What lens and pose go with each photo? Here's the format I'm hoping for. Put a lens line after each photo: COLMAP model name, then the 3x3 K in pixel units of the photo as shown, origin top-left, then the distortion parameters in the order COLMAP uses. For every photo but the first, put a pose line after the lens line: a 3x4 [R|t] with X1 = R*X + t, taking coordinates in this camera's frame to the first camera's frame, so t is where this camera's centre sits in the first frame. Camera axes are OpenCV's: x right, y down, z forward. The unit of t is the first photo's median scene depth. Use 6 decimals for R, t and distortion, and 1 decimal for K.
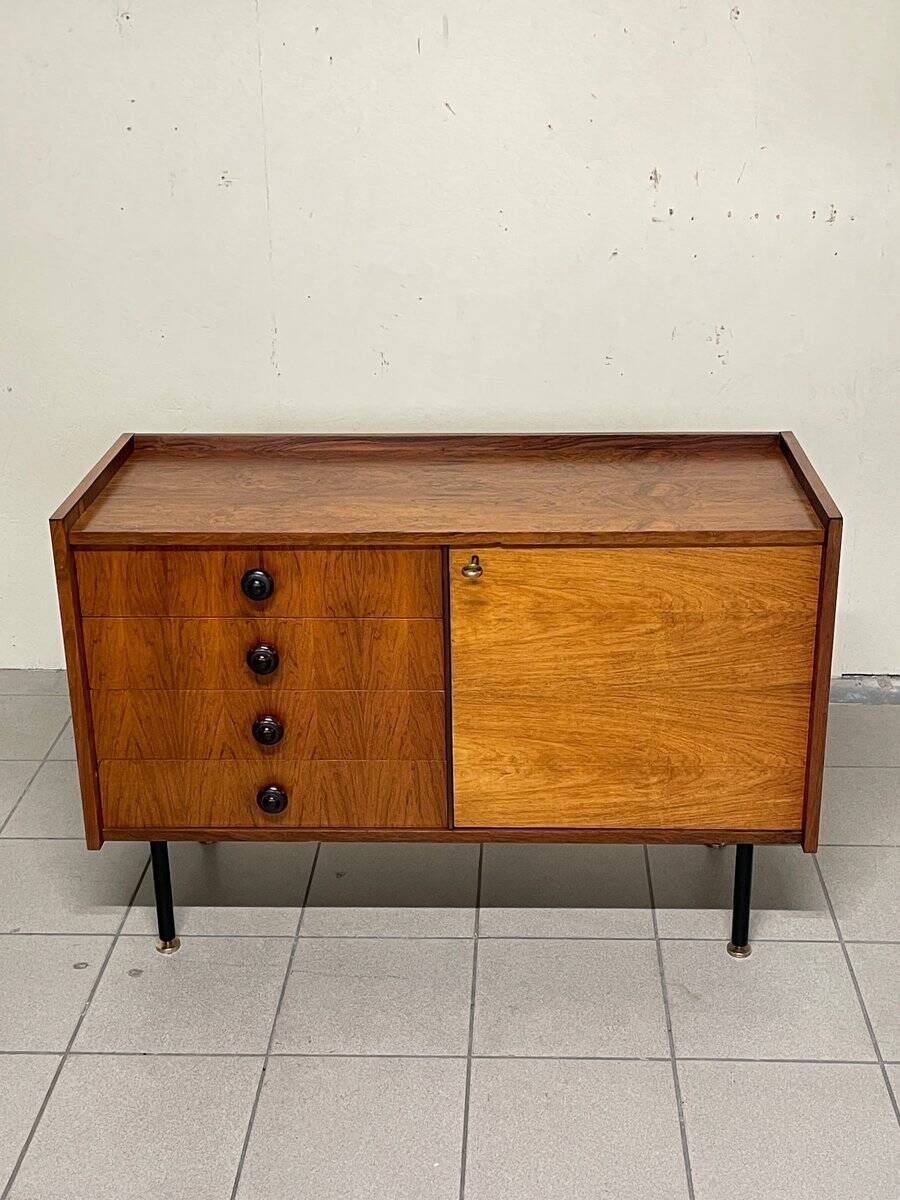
lens RADIAL K [[1586.3, 0, 482.6], [0, 1586.3, 600.6], [0, 0, 1]] dist [0.095321, -0.021896]
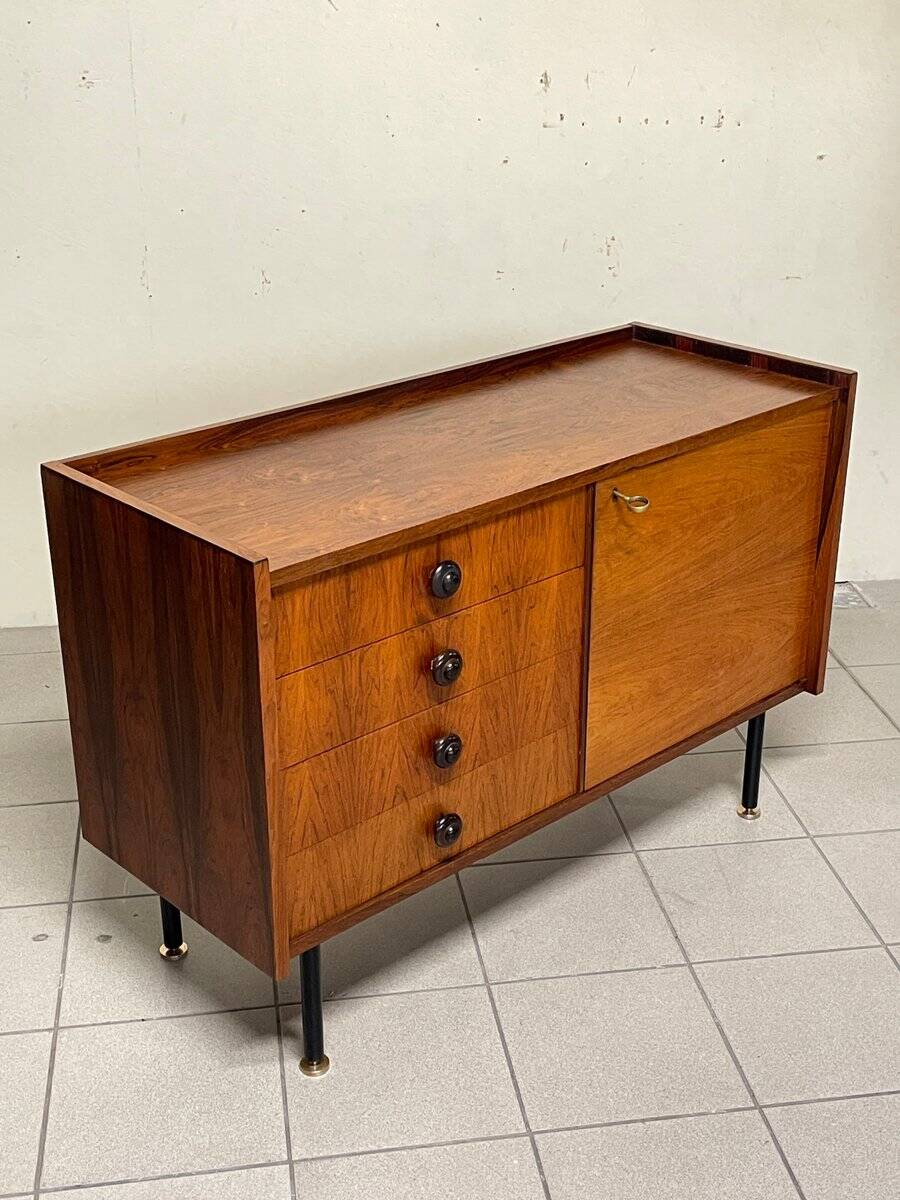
lens RADIAL K [[1550.4, 0, 471.4], [0, 1550.4, 600.3], [0, 0, 1]] dist [0.089003, 0.009335]
pose [[0.710342, -0.269498, 0.650219, -0.644928], [0.254364, 0.959652, 0.119866, -0.091096], [-0.656287, 0.080246, 0.750232, 0.370365]]
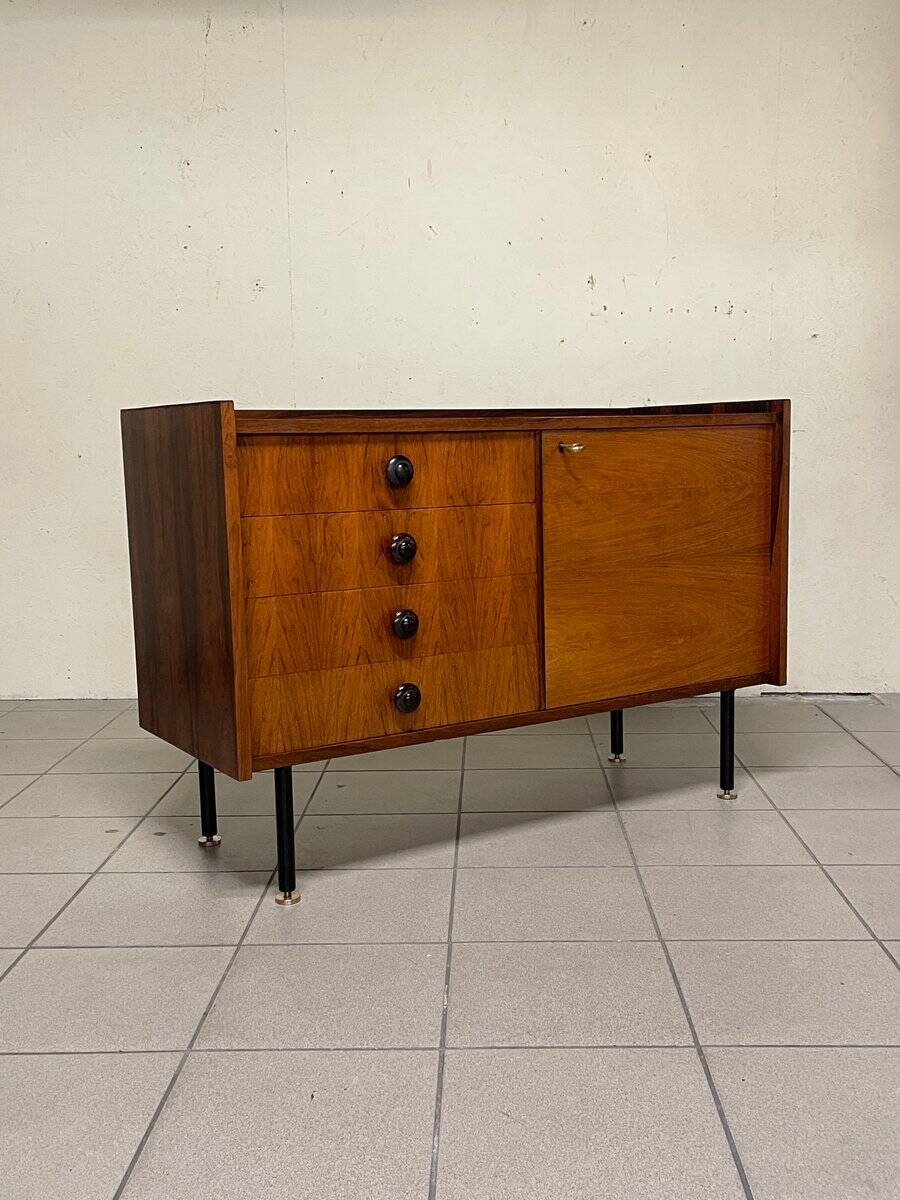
lens RADIAL K [[1232.4, 0, 470.2], [0, 1232.4, 602.5], [0, 0, 1]] dist [0.085504, -0.001543]
pose [[0.826593, -0.081264, 0.556903, -0.548754], [0.223813, 0.955374, -0.192789, 0.233886], [-0.516384, 0.284000, 0.807893, 0.330781]]
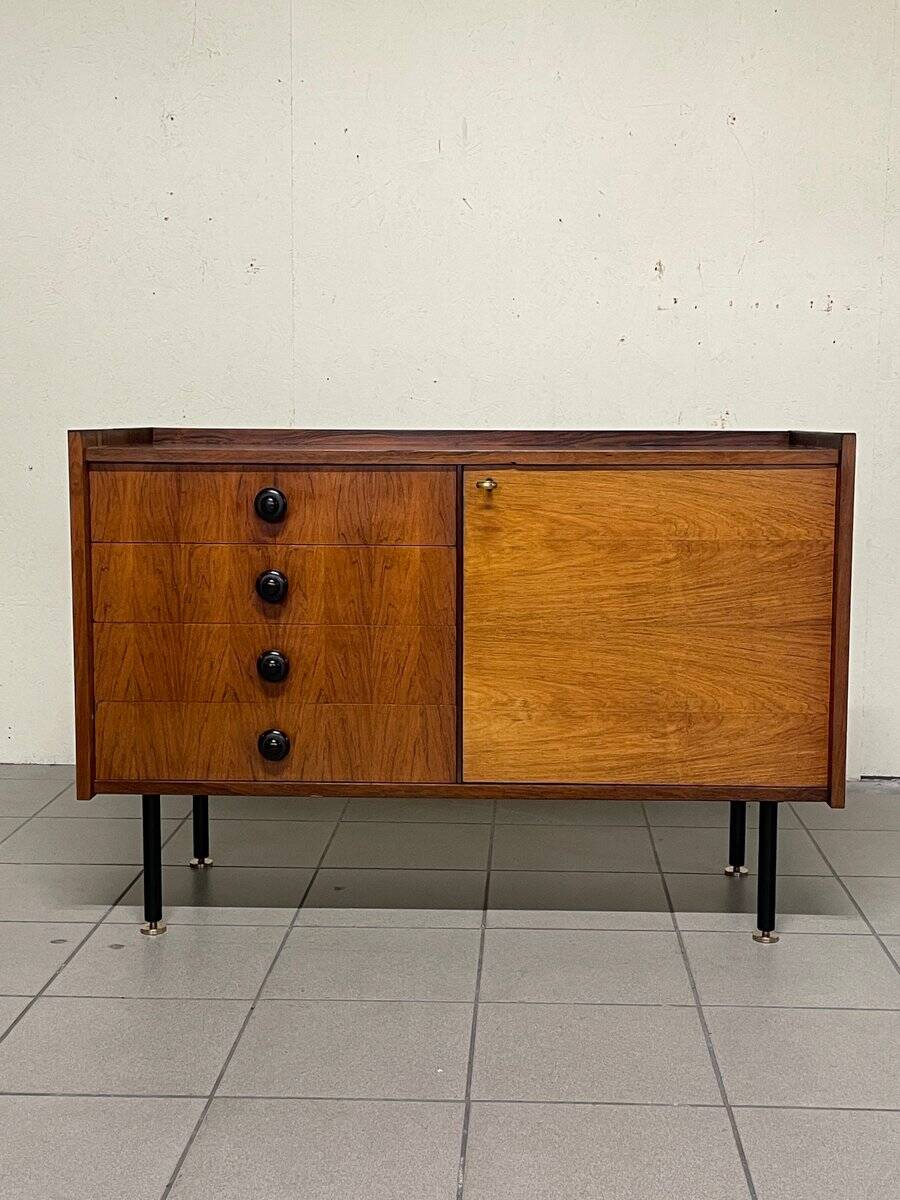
lens RADIAL K [[1586.3, 0, 482.6], [0, 1586.3, 600.6], [0, 0, 1]] dist [0.095321, -0.021896]
pose [[0.999902, 0.013925, -0.001302, -0.006554], [-0.013769, 0.963800, -0.266270, 0.302399], [-0.002453, 0.266261, 0.963898, 0.053965]]
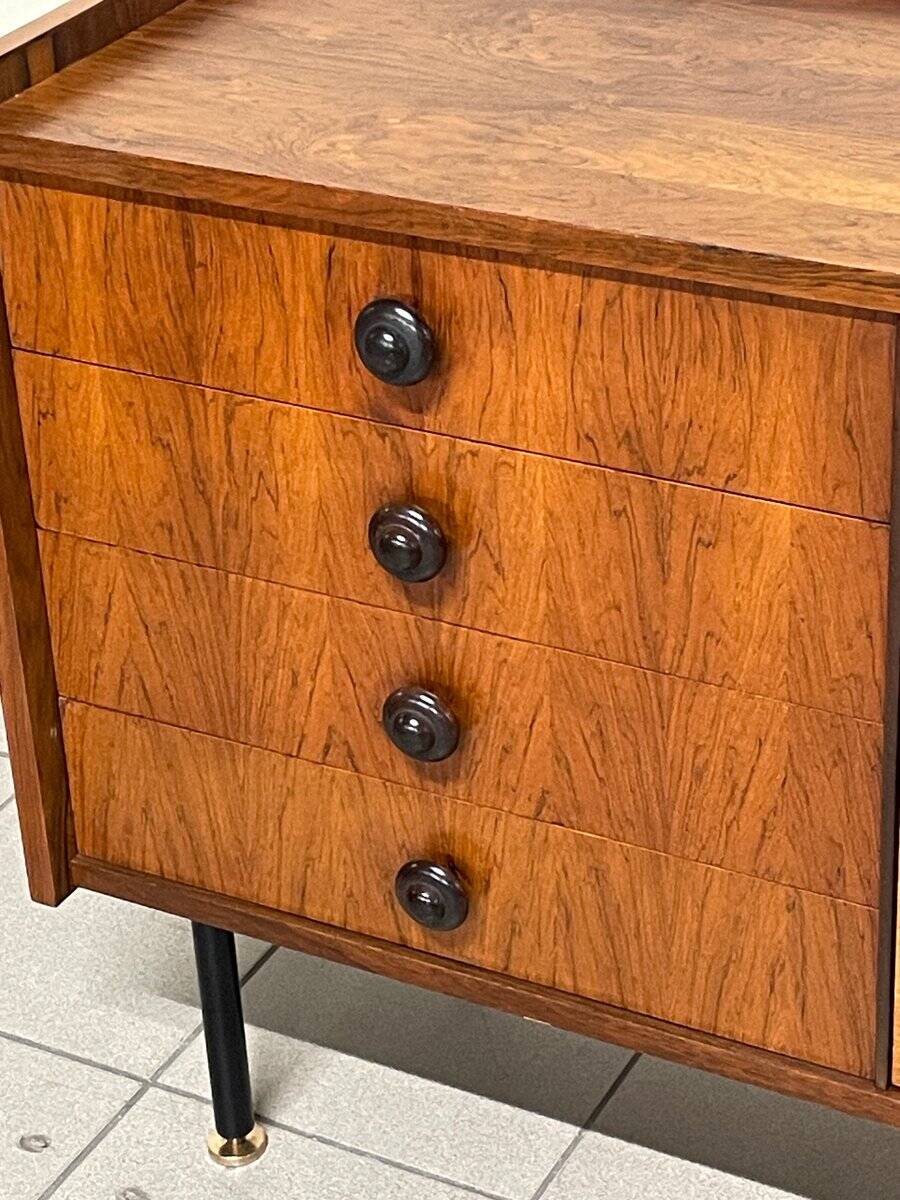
lens RADIAL K [[2868.4, 0, 450.0], [0, 2868.4, 600.0], [0, 0, 1]] dist [0.137220, 0.148724]
pose [[0.893151, 0.195207, -0.405185, 0.139489], [-0.129206, 0.974288, 0.184576, -0.072656], [0.430798, -0.112502, 0.895409, 0.405810]]
